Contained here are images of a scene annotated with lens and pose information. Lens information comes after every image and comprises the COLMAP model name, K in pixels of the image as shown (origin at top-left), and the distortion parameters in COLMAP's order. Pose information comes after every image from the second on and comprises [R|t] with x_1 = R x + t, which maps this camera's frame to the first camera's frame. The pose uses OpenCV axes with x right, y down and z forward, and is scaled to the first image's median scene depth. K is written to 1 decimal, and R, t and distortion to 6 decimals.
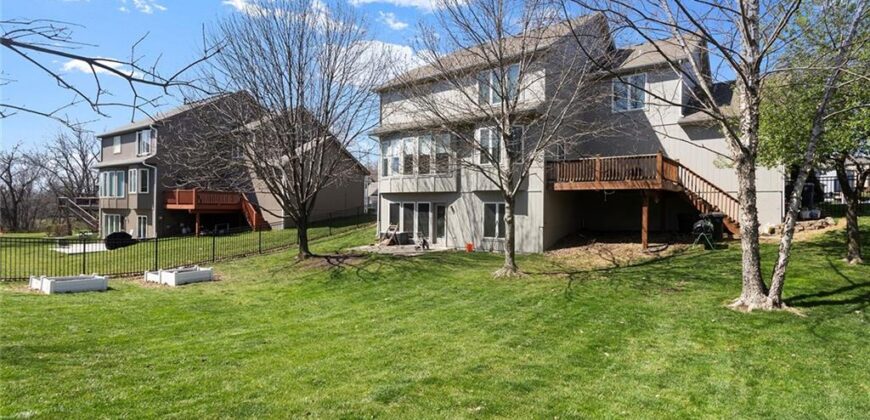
lens RADIAL K [[415.7, 0, 433.0], [0, 415.7, 198.4], [0, 0, 1]] dist [-0.018713, 0.015650]
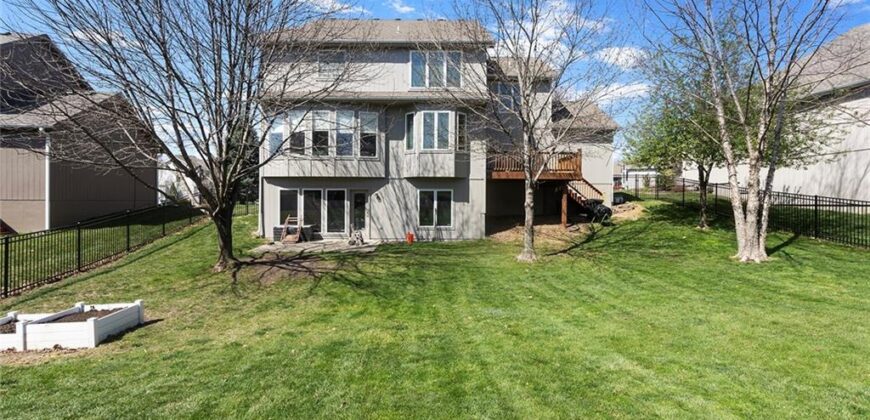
lens RADIAL K [[415.7, 0, 433.0], [0, 415.7, 198.4], [0, 0, 1]] dist [-0.018713, 0.015650]
pose [[0.759754, -0.005704, 0.650186, -0.454657], [-0.009875, 0.999745, 0.020309, 0.009883], [-0.650136, -0.021851, 0.759504, 0.243625]]
